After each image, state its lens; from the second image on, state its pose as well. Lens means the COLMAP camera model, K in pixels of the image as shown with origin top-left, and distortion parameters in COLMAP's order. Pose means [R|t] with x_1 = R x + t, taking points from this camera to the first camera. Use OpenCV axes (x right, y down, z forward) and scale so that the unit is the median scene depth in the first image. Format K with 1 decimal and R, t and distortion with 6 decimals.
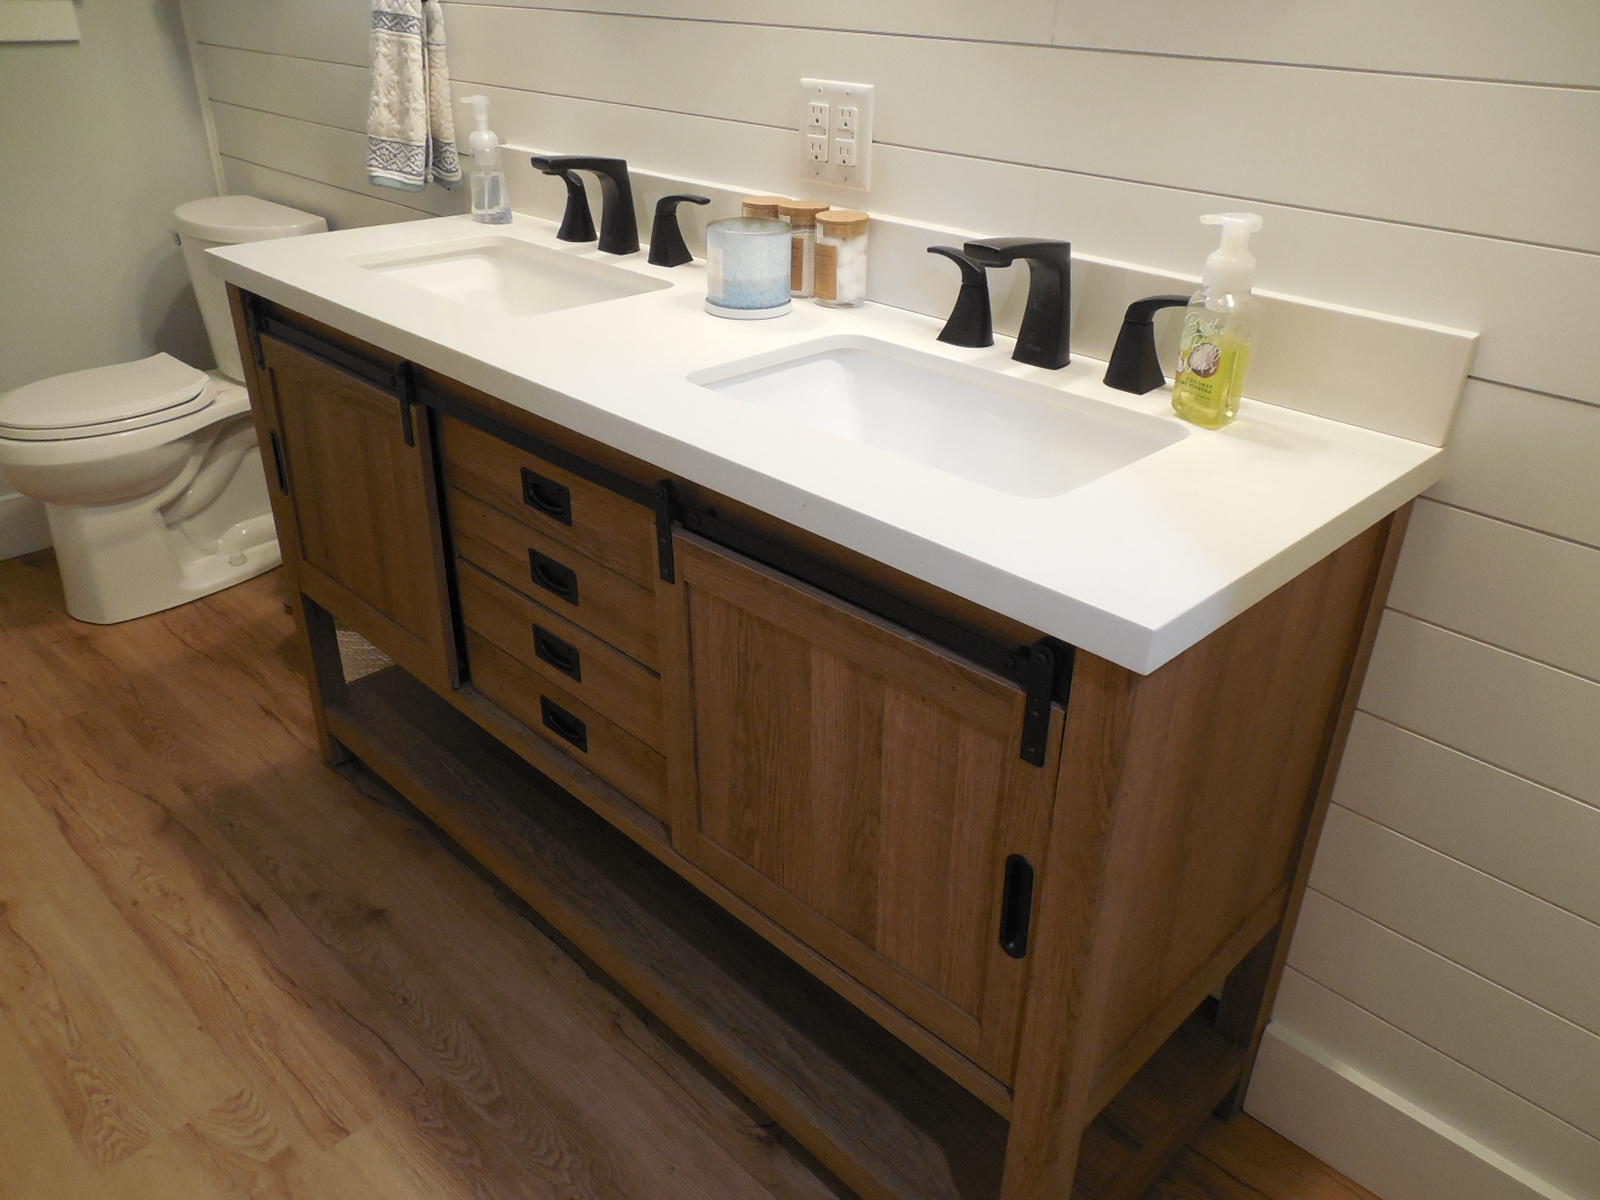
lens RADIAL K [[1202.0, 0, 800.0], [0, 1202.0, 600.0], [0, 0, 1]] dist [-0.003254, 0.008806]
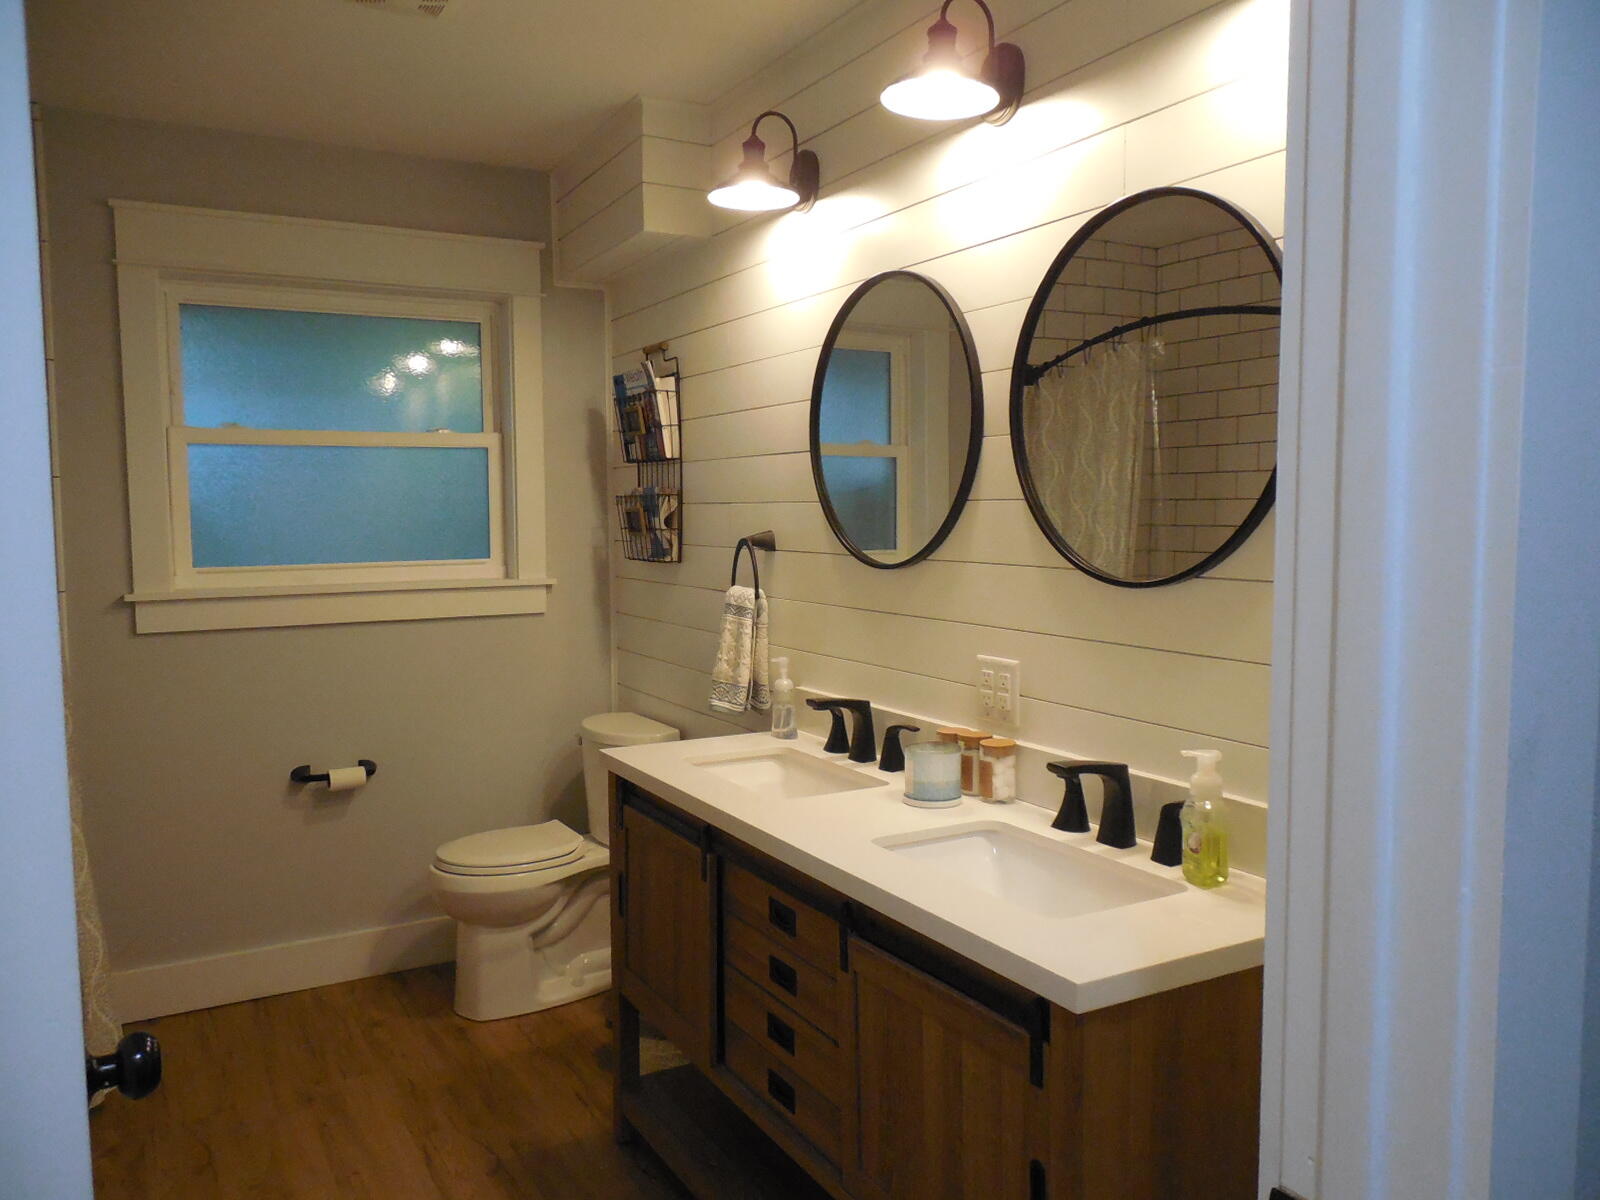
lens RADIAL K [[1202.2, 0, 791.2], [0, 1202.2, 605.9], [0, 0, 1]] dist [-0.029942, -0.001884]
pose [[0.960935, 0.000156, -0.276773, 0.185528], [-0.110751, 0.916666, -0.384003, 0.114567], [0.253649, 0.399655, 0.880874, -0.406835]]
